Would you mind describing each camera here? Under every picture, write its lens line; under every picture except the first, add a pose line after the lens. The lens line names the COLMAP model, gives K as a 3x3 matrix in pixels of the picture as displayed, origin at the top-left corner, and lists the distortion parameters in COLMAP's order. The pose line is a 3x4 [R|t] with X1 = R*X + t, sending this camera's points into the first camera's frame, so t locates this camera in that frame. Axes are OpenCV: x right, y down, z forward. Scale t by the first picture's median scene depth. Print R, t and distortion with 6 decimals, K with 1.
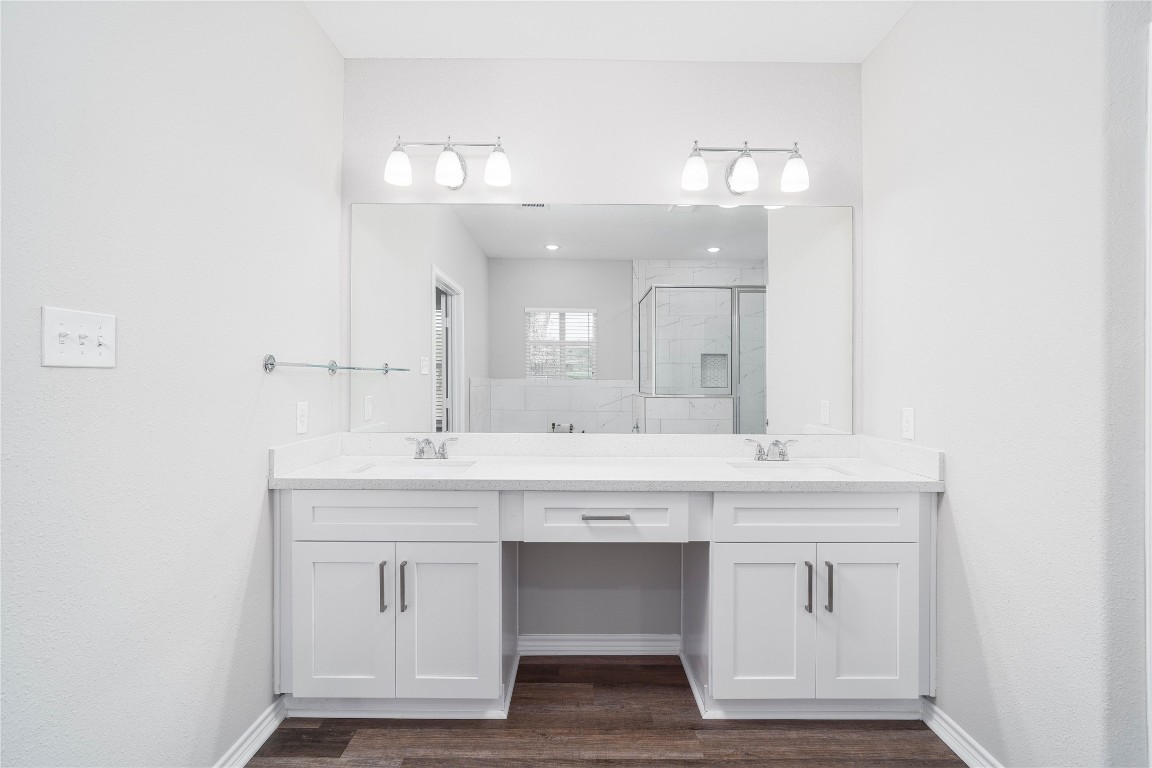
lens RADIAL K [[541.9, 0, 586.9], [0, 541.9, 379.0], [0, 0, 1]] dist [-0.008590, 0.006693]
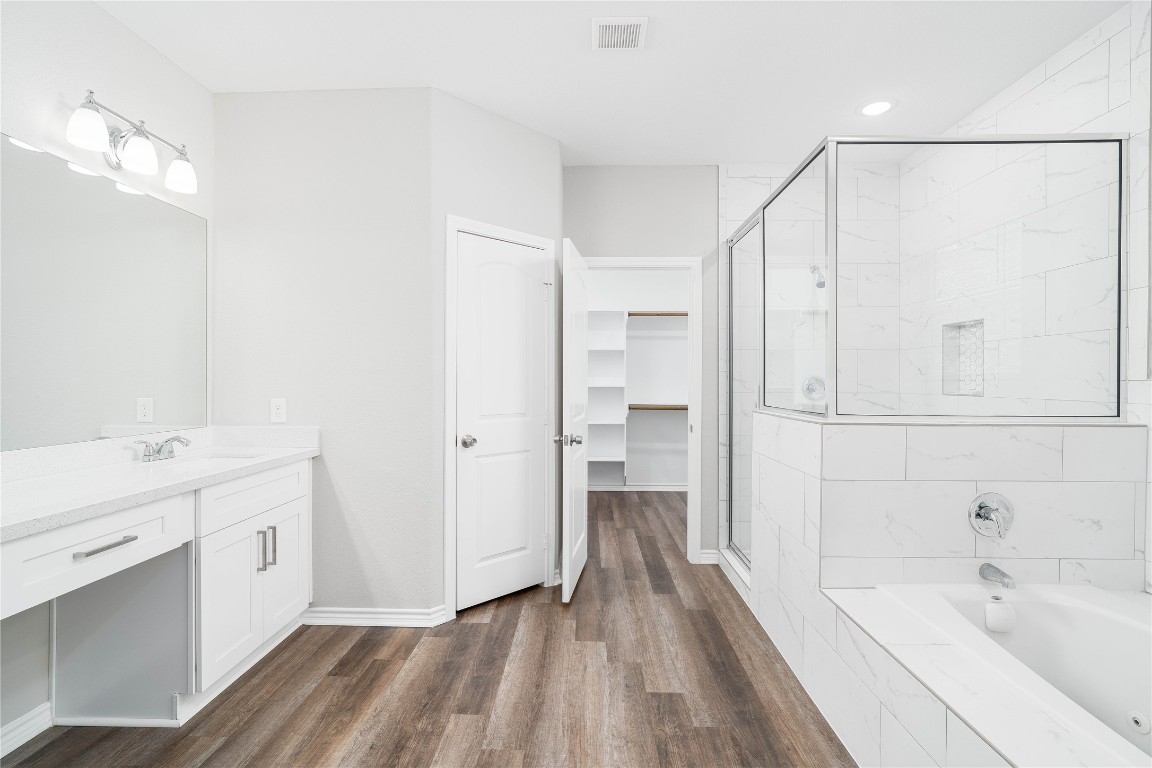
lens RADIAL K [[541.9, 0, 569.4], [0, 541.9, 380.4], [0, 0, 1]] dist [-0.008590, 0.006693]
pose [[0.042817, -0.004000, 0.999075, -0.641462], [-0.005098, 0.999978, 0.004222, 0.000202], [-0.999070, -0.005274, 0.042796, 0.235661]]
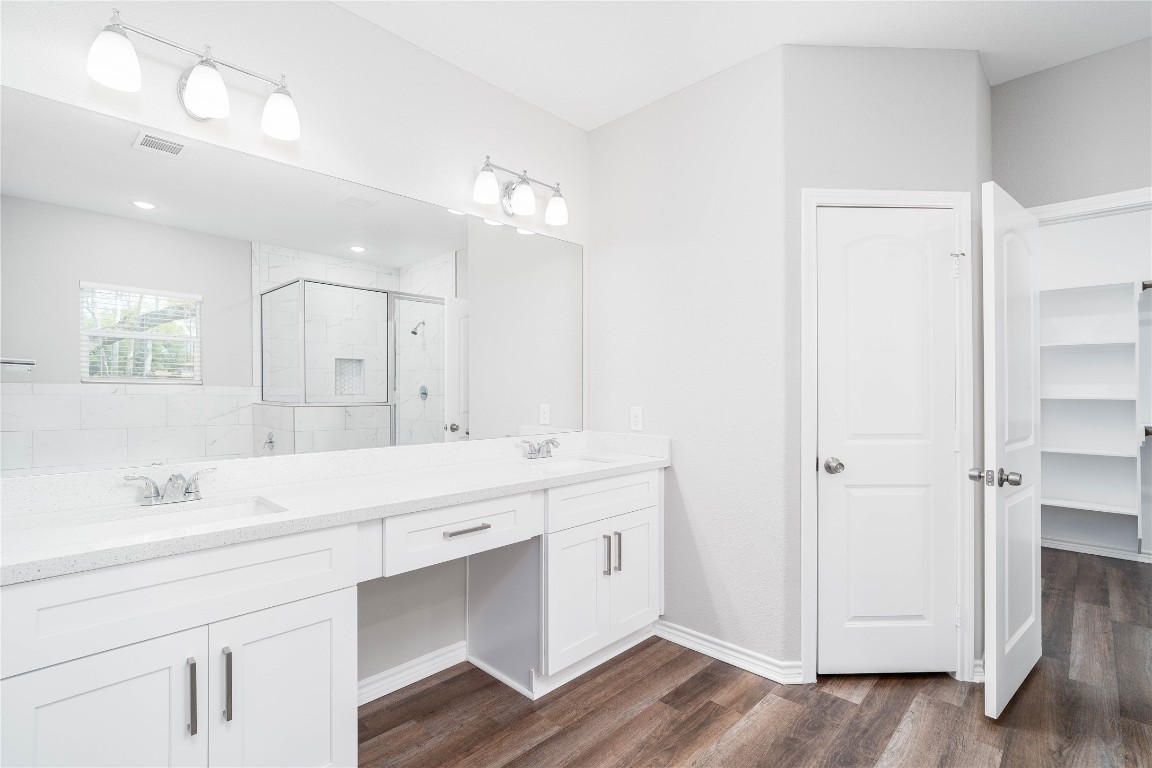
lens RADIAL K [[541.9, 0, 579.9], [0, 541.9, 383.8], [0, 0, 1]] dist [-0.008590, 0.006693]
pose [[0.694743, 0.003312, 0.719250, -0.446295], [-0.001626, 0.999994, -0.003034, -0.001314], [-0.719256, 0.000938, 0.694745, 0.161489]]
